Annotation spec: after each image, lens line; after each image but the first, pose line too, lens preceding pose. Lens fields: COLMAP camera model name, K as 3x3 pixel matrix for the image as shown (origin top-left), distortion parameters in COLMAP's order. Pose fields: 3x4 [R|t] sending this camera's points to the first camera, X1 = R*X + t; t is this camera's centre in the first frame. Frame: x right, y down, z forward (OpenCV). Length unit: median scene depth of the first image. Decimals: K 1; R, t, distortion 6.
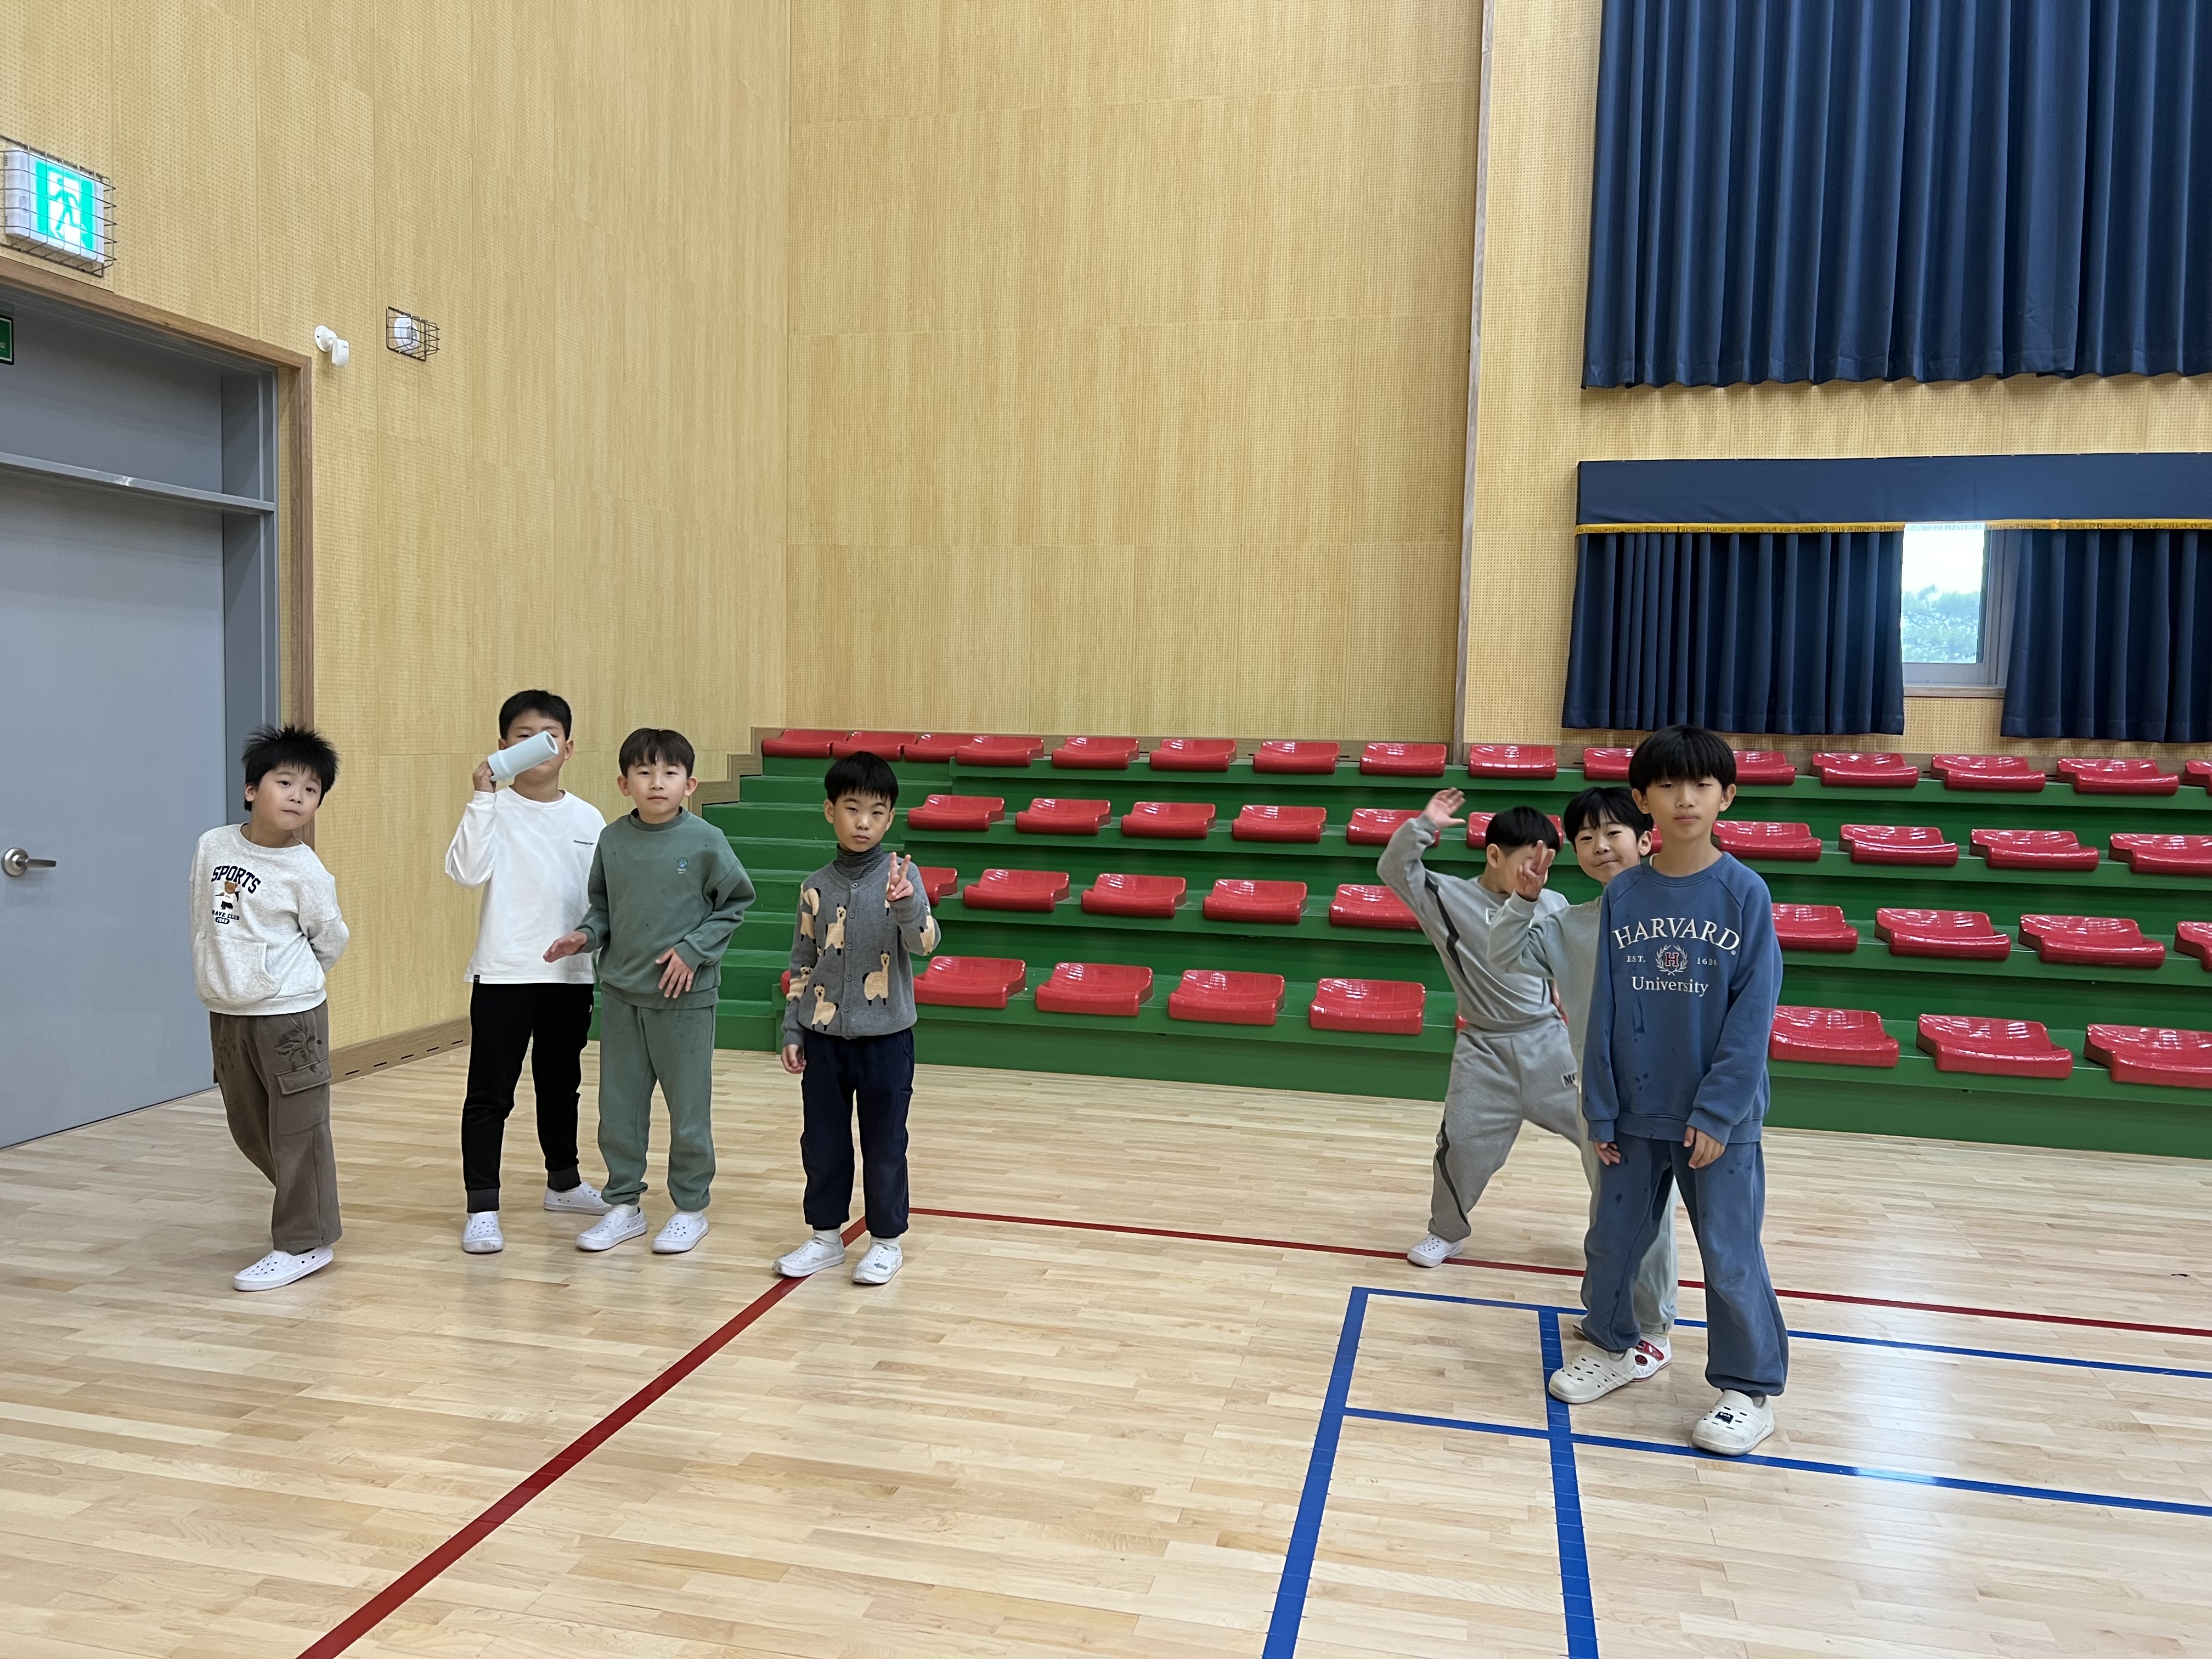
lens RADIAL K [[1656.4, 0, 1074.4], [0, 1656.4, 820.9], [0, 0, 1]] dist [0.049728, -0.039998]
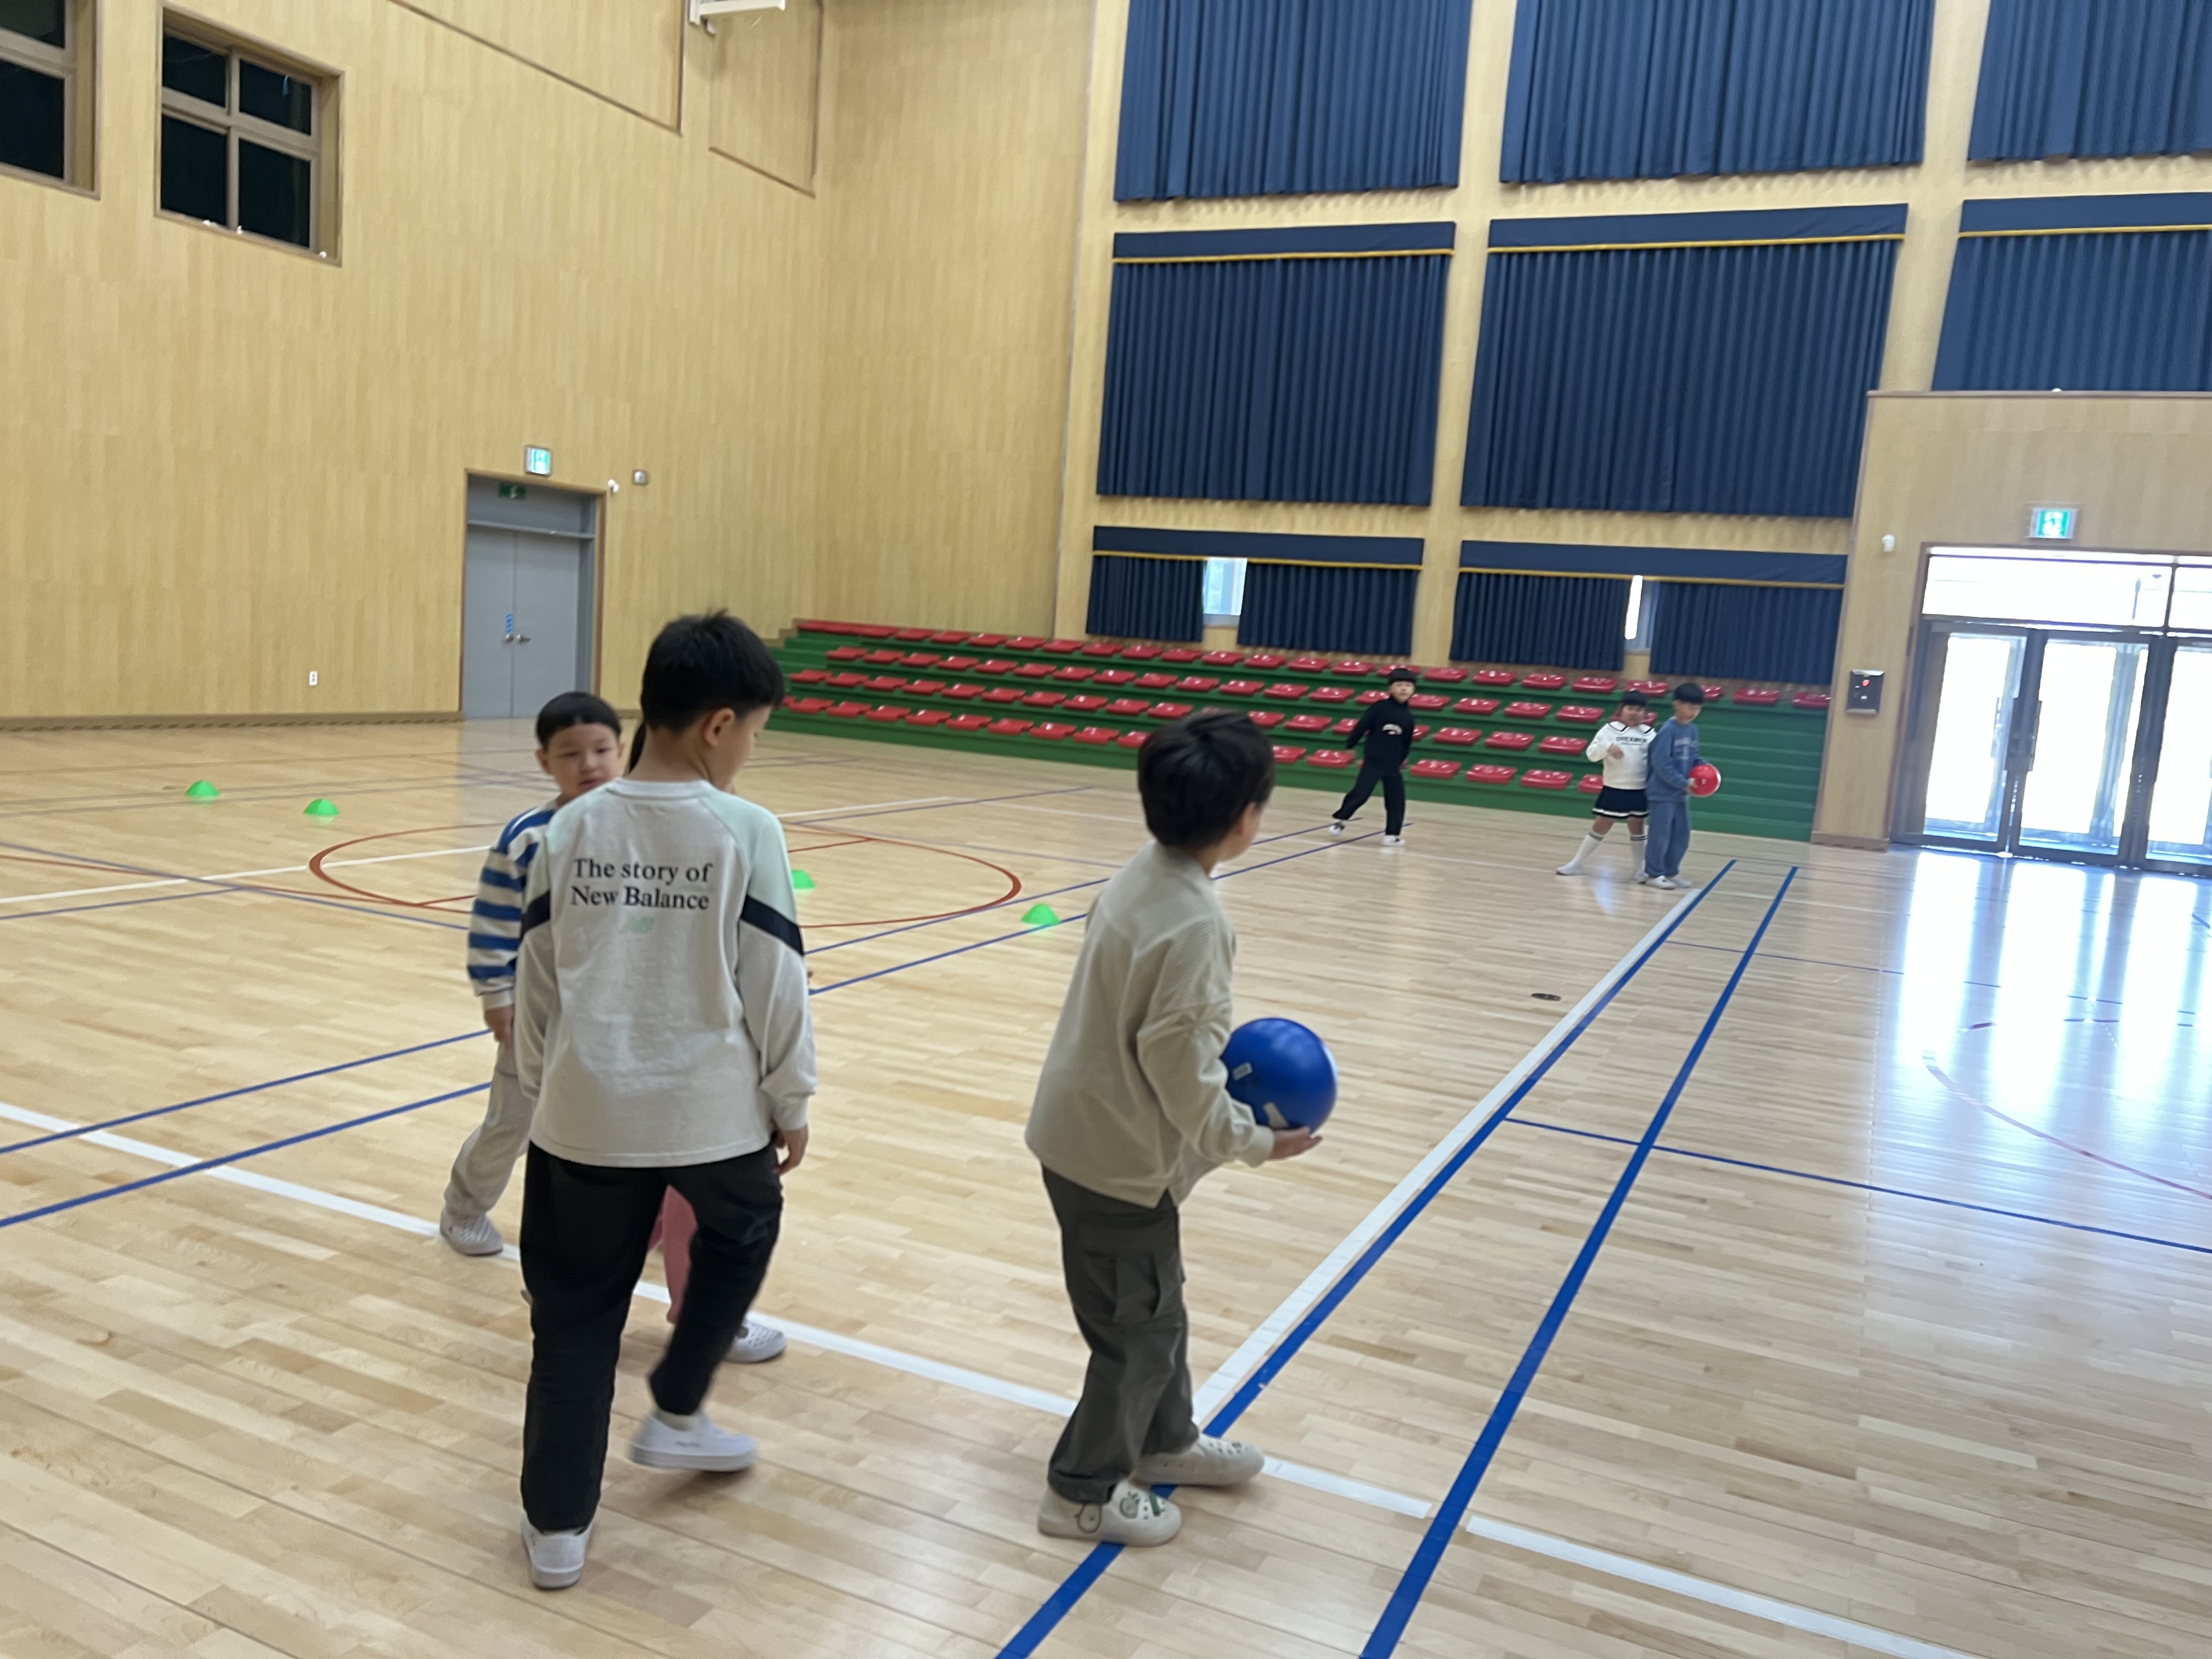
lens RADIAL K [[1656.4, 0, 1112.3], [0, 1656.4, 834.0], [0, 0, 1]] dist [0.049728, -0.039998]
pose [[0.980546, 0.071782, -0.182696, 0.747772], [-0.061672, 0.996265, 0.060435, 0.083678], [0.186352, -0.047992, 0.981310, -1.320523]]
